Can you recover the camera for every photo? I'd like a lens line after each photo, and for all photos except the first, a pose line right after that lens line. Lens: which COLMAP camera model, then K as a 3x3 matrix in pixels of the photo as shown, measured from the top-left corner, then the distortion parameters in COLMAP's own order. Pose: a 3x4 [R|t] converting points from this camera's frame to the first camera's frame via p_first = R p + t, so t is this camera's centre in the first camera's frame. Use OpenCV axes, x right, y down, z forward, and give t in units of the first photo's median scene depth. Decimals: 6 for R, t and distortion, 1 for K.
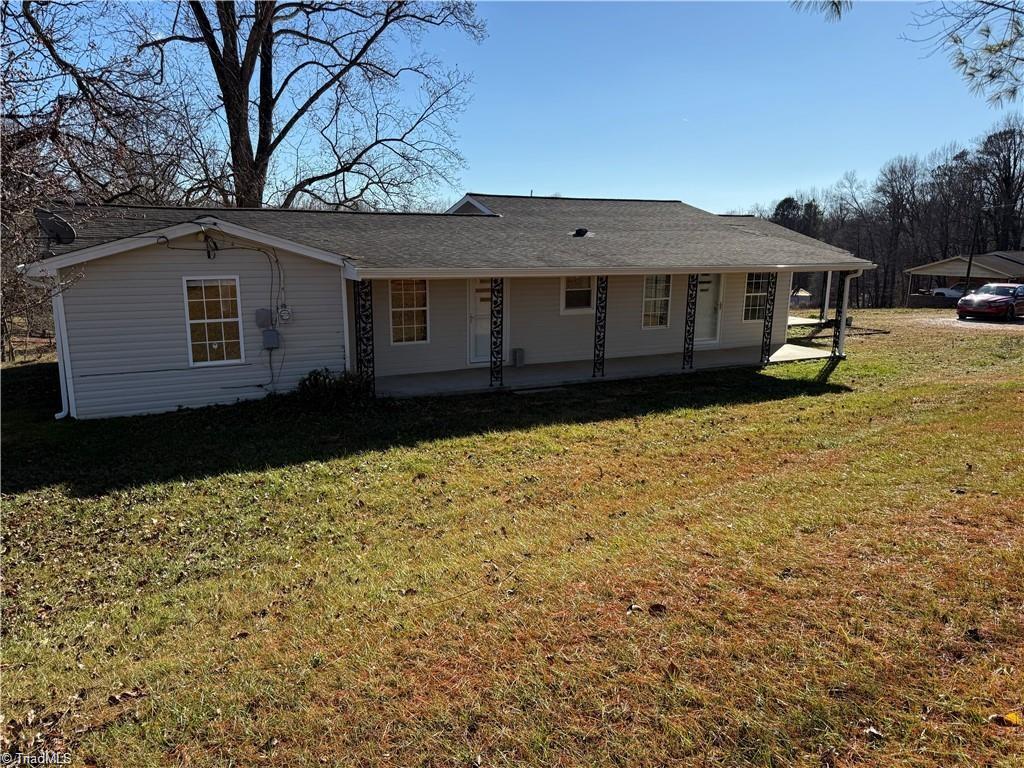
lens RADIAL K [[710.7, 0, 512.0], [0, 710.7, 384.0], [0, 0, 1]] dist [0.099956, -0.086193]
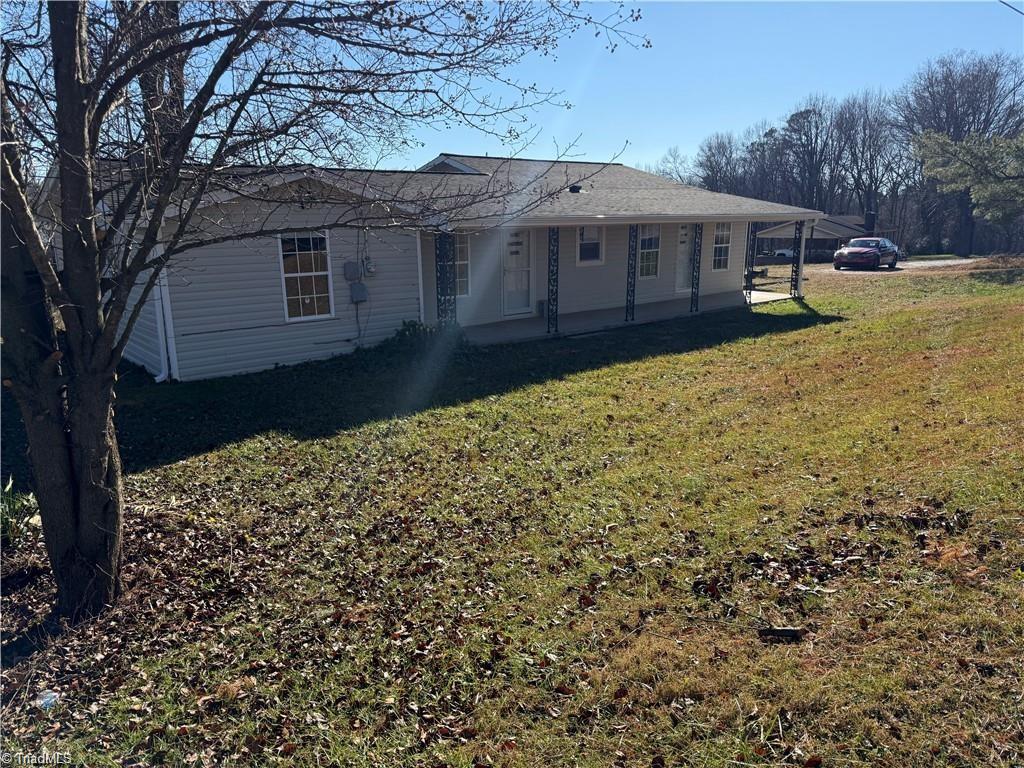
lens RADIAL K [[710.7, 0, 512.0], [0, 710.7, 384.0], [0, 0, 1]] dist [0.099956, -0.086193]
pose [[0.973226, -0.068626, 0.219367, -0.314781], [0.061784, 0.997369, 0.037906, 0.035195], [-0.221391, -0.023338, 0.974906, -0.011784]]
